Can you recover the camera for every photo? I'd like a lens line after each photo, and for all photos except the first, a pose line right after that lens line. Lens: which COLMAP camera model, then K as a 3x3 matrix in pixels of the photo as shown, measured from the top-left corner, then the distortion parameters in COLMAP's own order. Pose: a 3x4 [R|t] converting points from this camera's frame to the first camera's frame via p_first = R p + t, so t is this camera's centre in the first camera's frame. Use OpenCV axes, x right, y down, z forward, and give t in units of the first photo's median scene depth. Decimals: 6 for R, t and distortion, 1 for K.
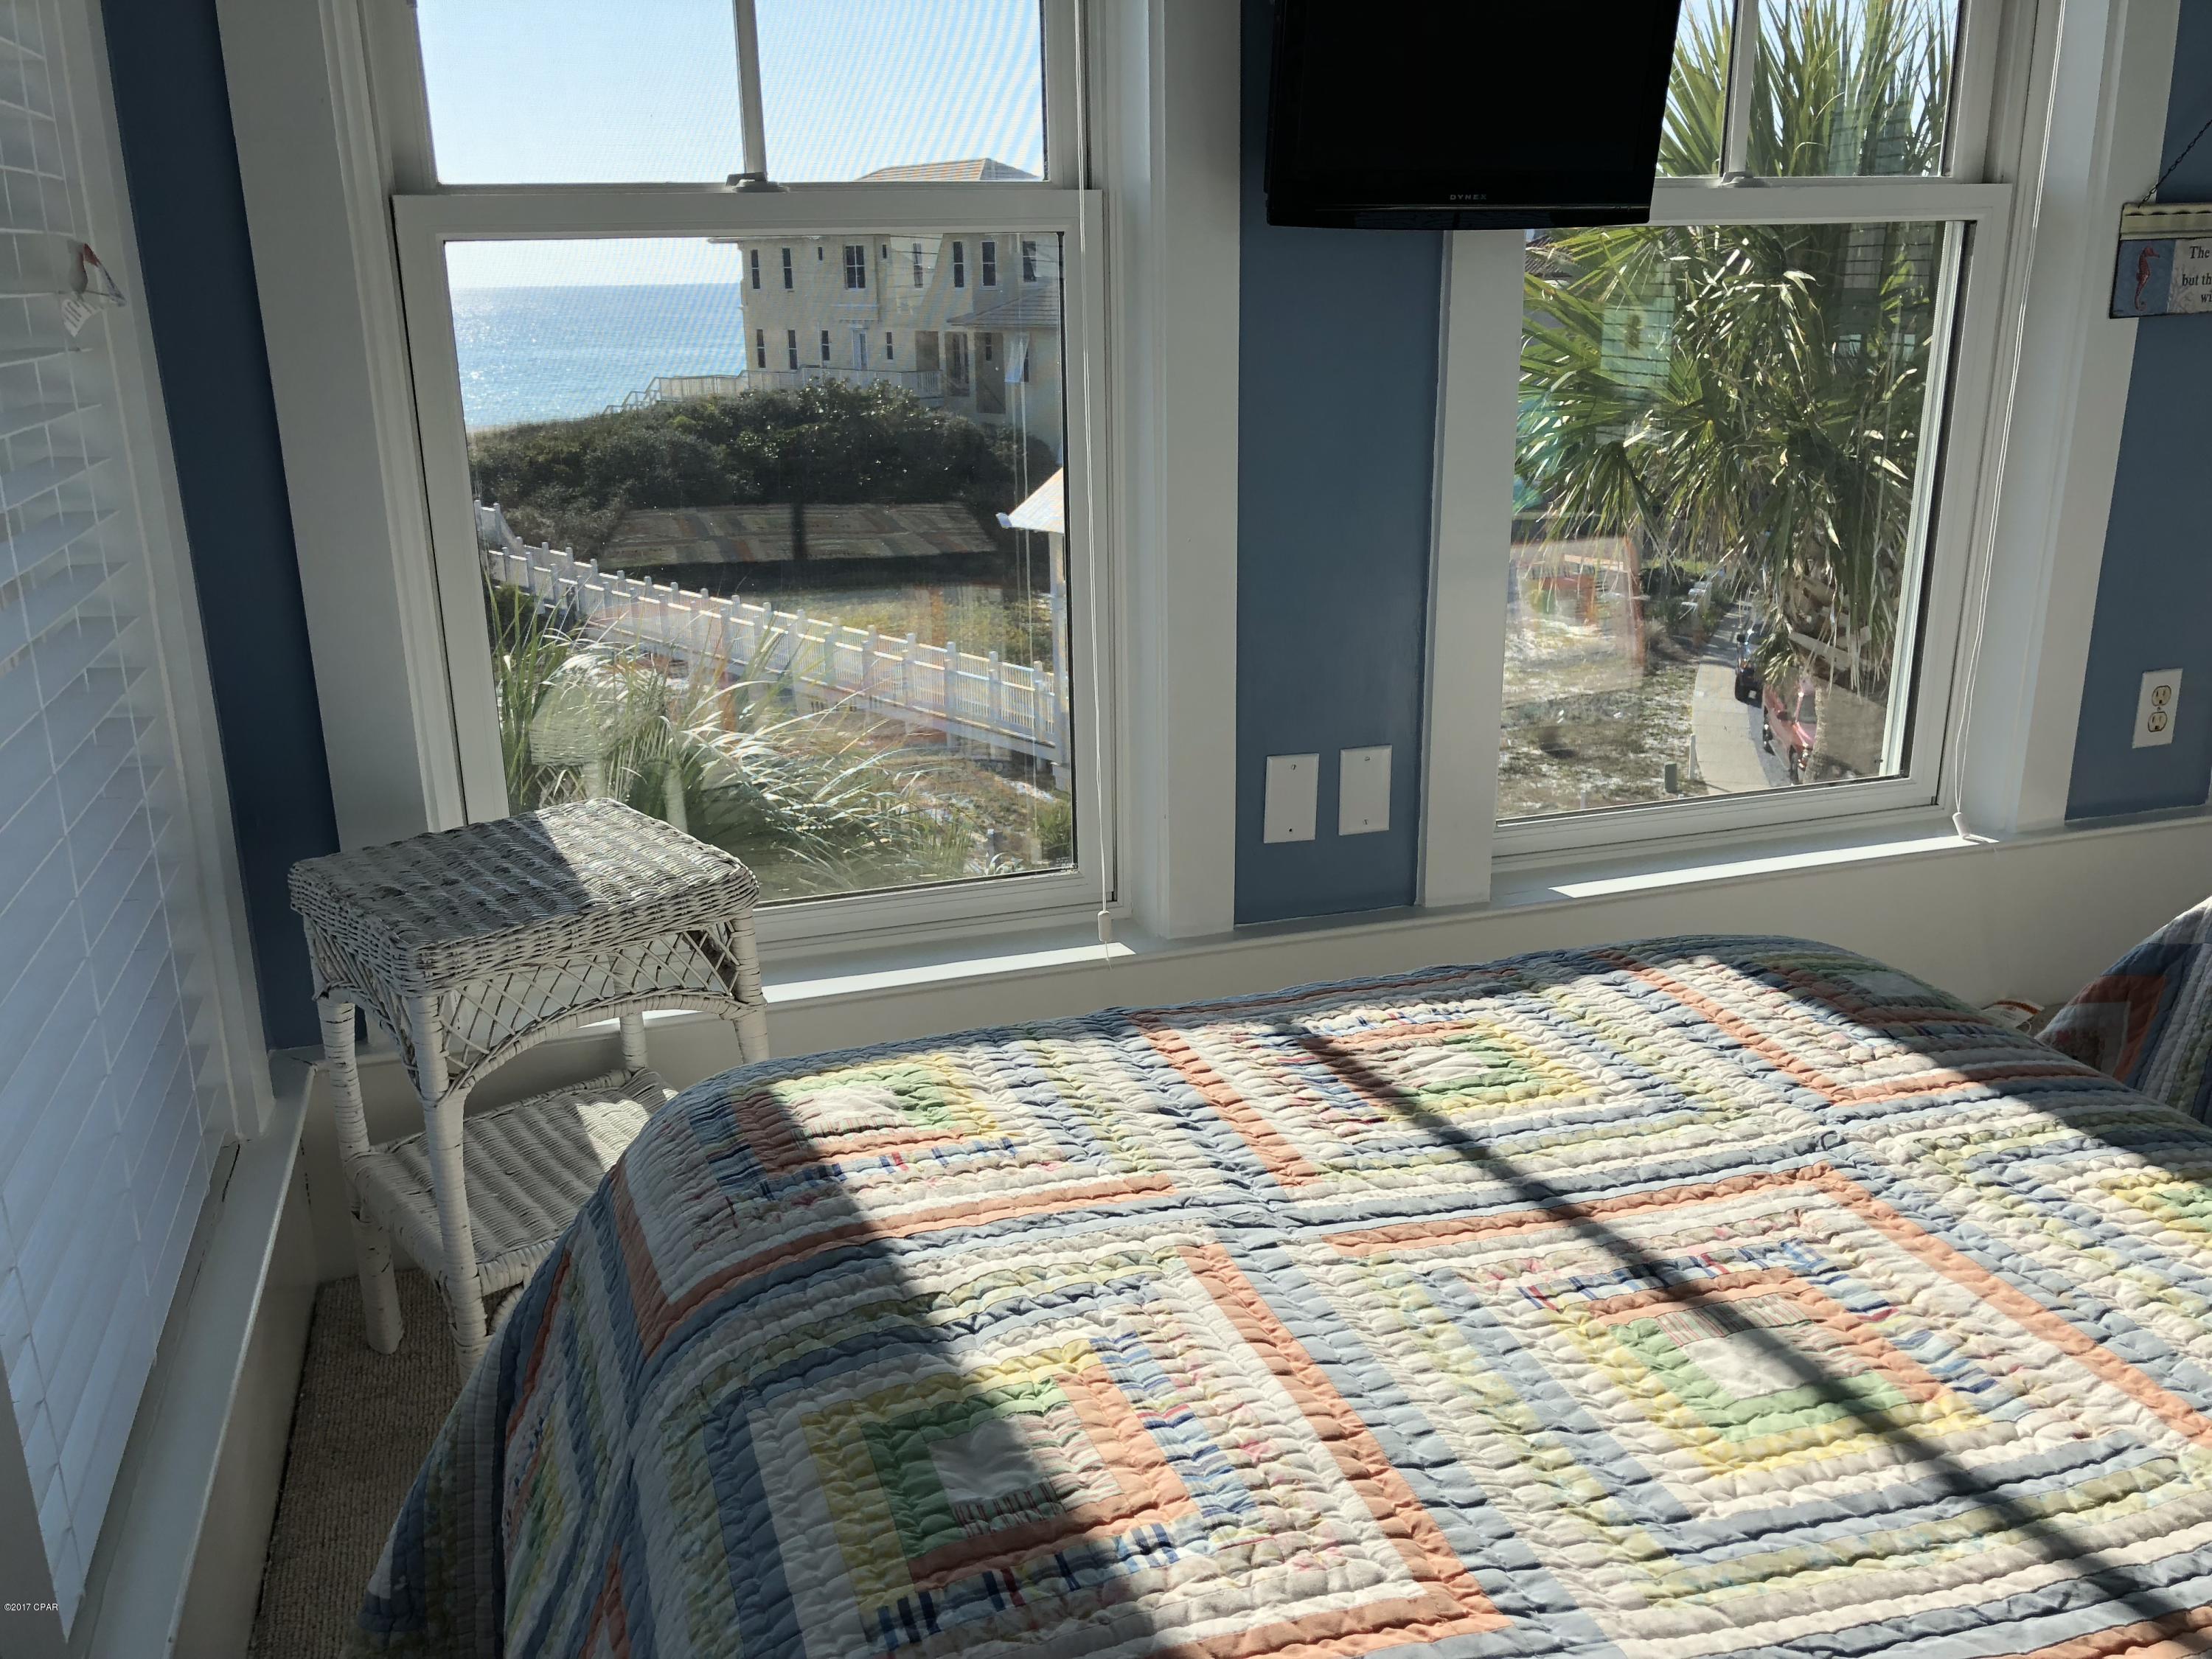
lens RADIAL K [[1839.0, 0, 1106.0], [0, 1839.0, 829.5], [0, 0, 1]] dist [0.006499, -0.054011]
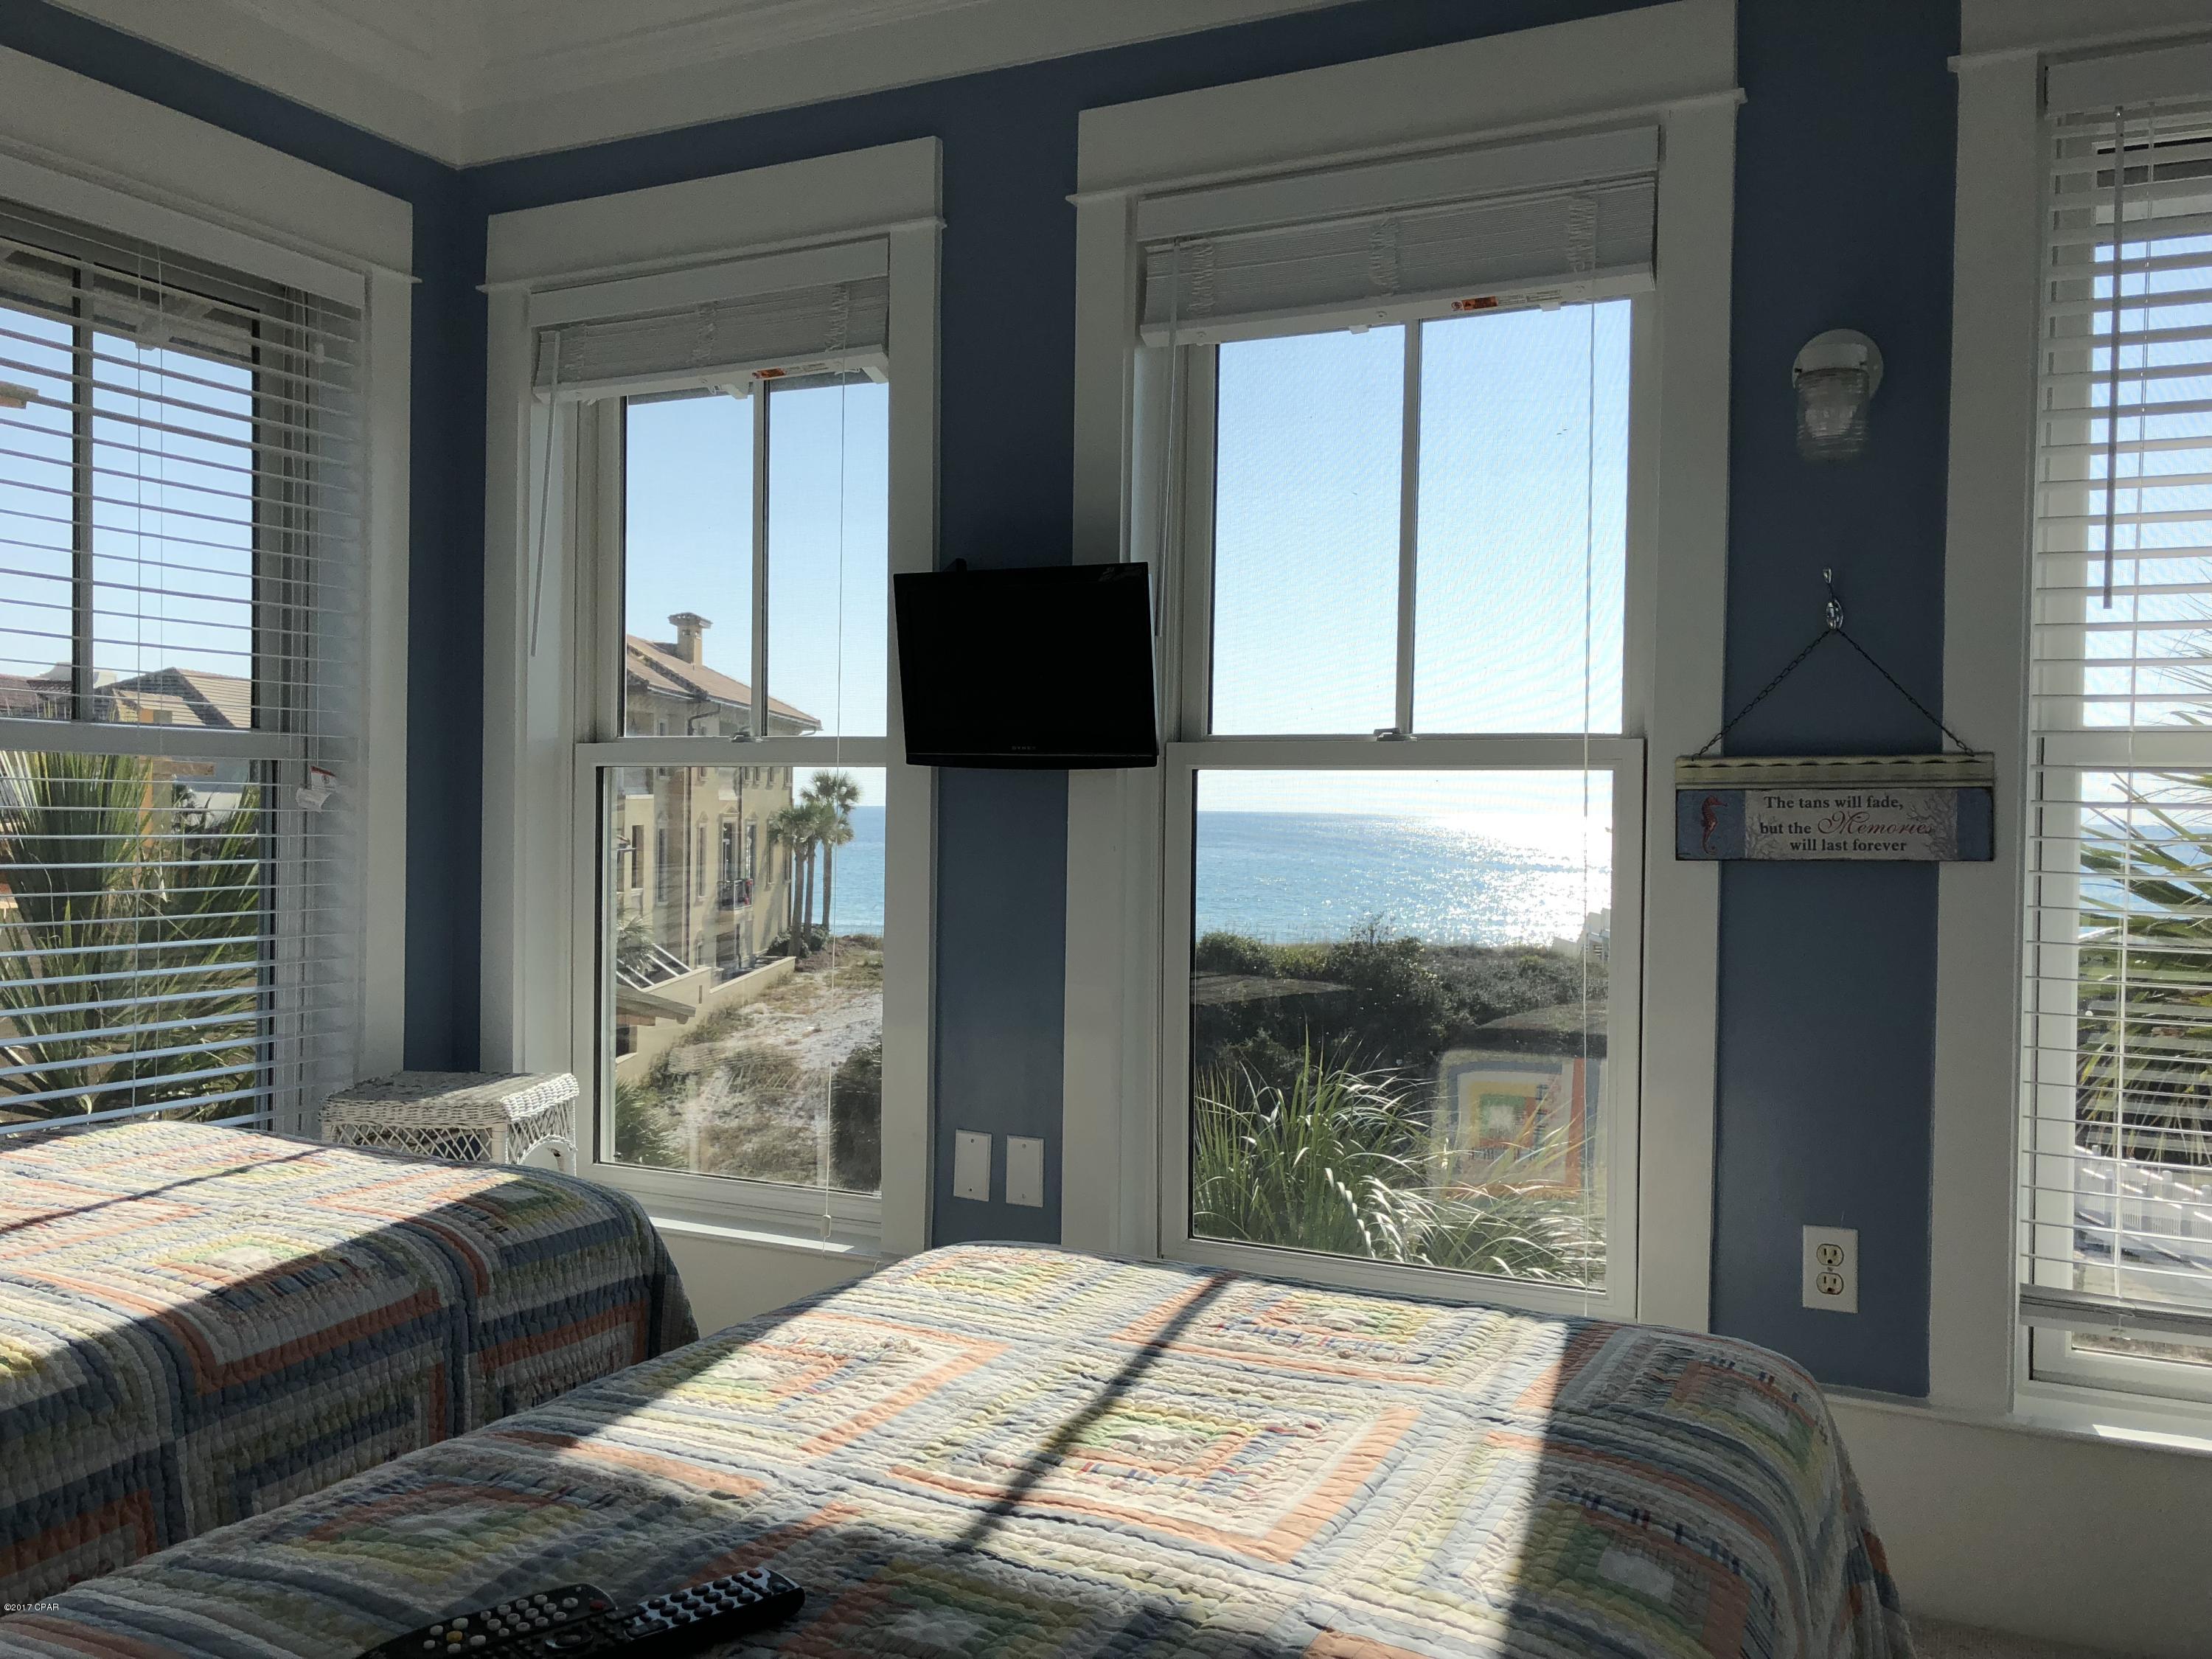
lens RADIAL K [[1839.0, 0, 1106.0], [0, 1839.0, 829.5], [0, 0, 1]] dist [0.006499, -0.054011]
pose [[0.722749, 0.041247, -0.689879, 1.043720], [-0.233519, 0.954083, -0.187602, -0.019420], [0.650464, 0.296688, 0.699194, 0.034762]]
